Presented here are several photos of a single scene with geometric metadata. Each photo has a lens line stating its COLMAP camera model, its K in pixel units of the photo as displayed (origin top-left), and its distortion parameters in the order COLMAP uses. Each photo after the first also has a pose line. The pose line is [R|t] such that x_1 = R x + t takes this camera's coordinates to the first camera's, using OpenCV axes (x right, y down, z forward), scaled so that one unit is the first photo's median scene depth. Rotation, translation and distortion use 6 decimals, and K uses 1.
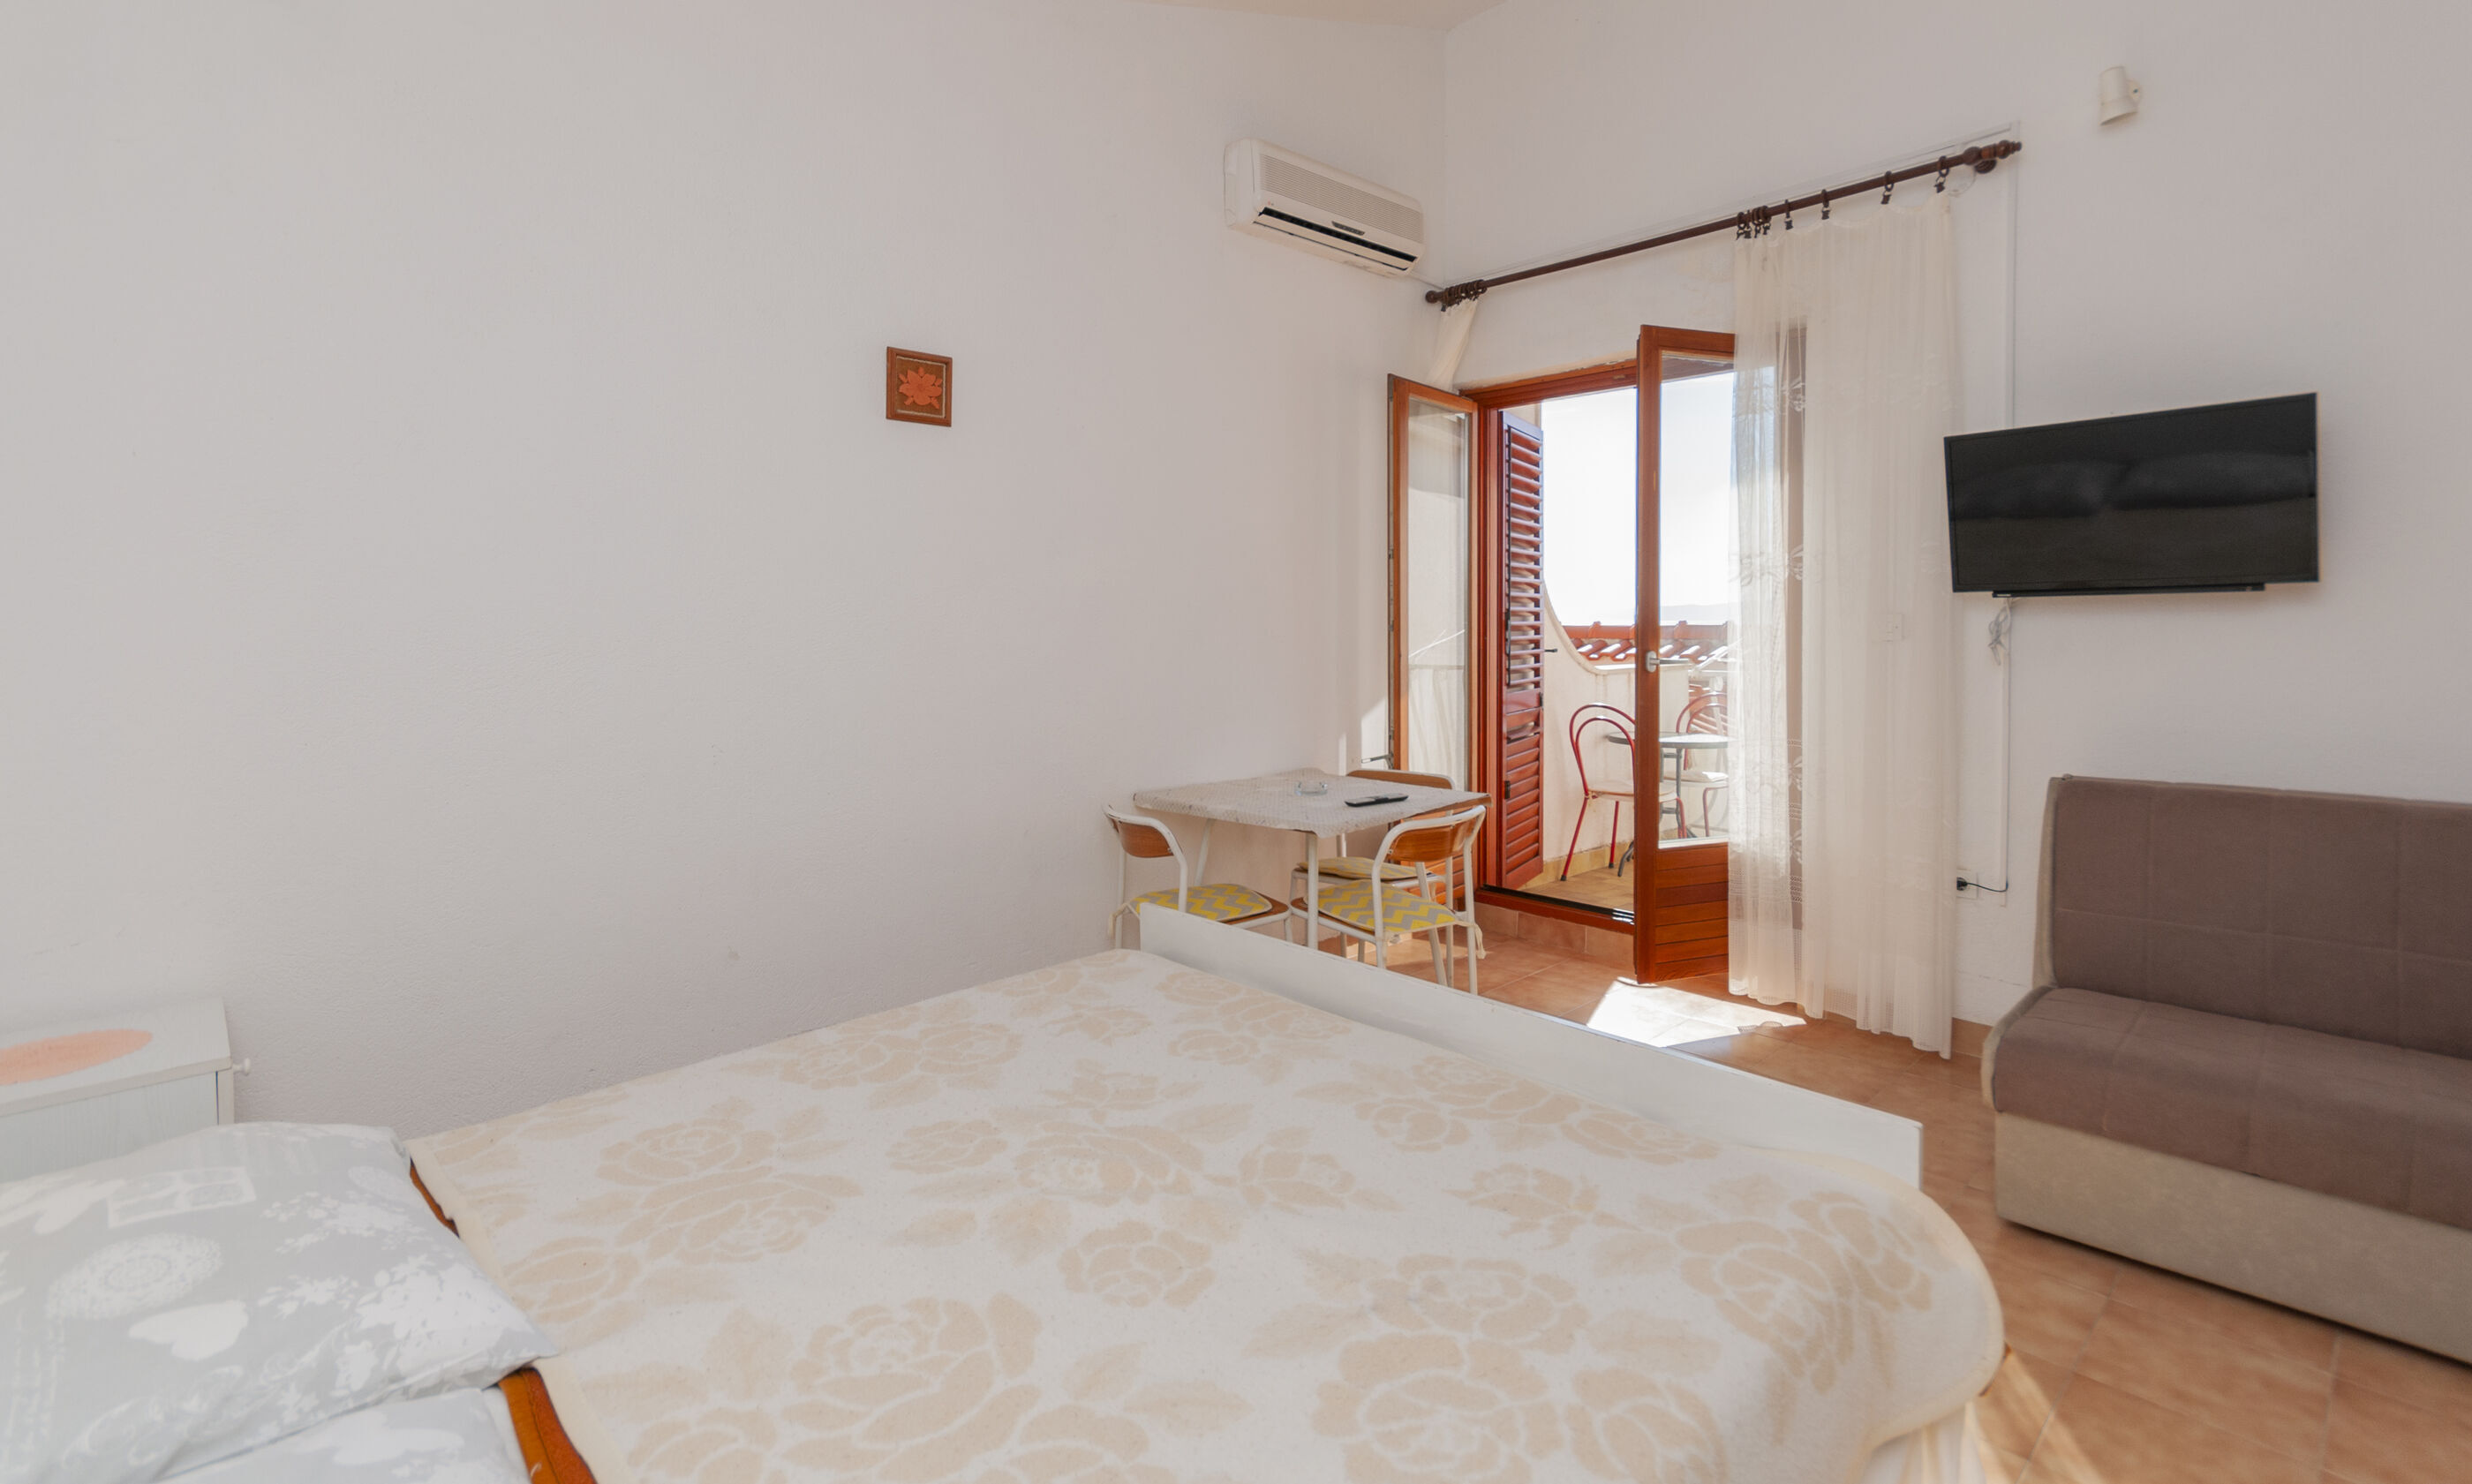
lens RADIAL K [[1125.0, 0, 1229.0], [0, 1125.0, 655.7], [0, 0, 1]] dist [0.007975, 0.000432]
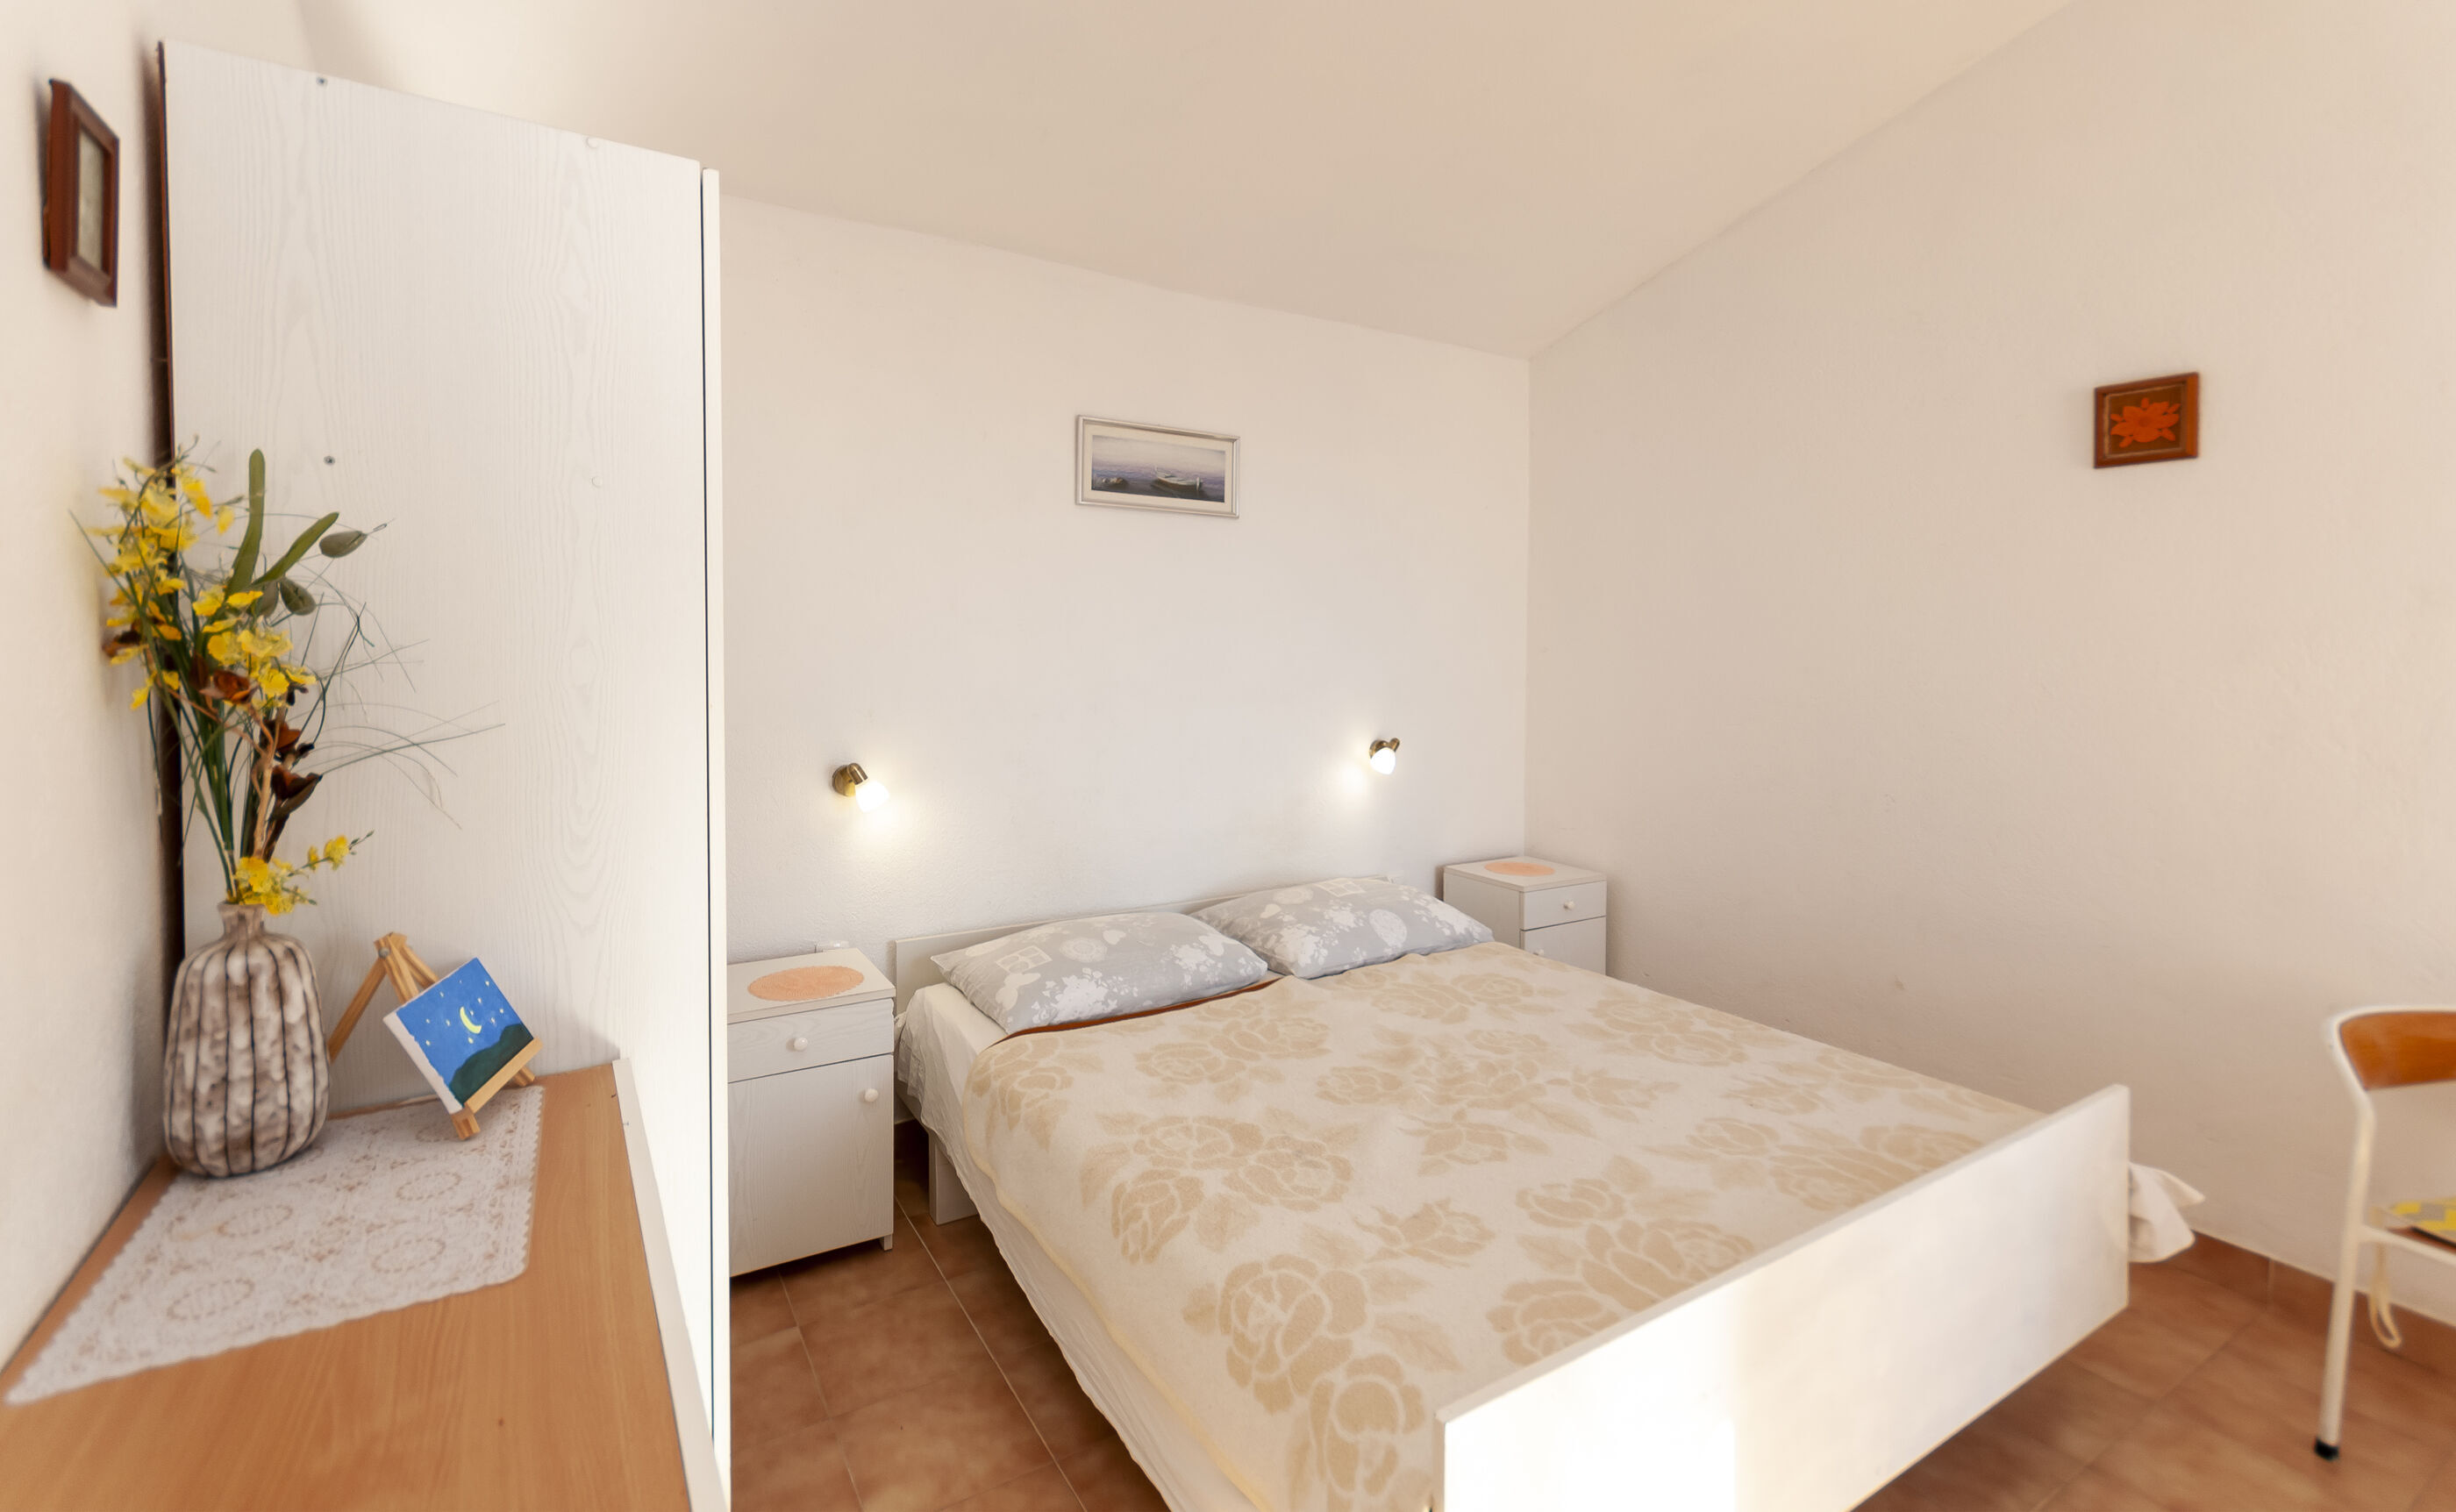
lens RADIAL K [[1085.5, 0, 1219.9], [0, 1085.5, 677.3], [0, 0, 1]] dist [0.006589, -0.000407]
pose [[-0.204508, 0.034144, -0.978269, 1.235564], [-0.040785, 0.998226, 0.043367, -0.097089], [0.978015, 0.048767, -0.202753, 0.904685]]
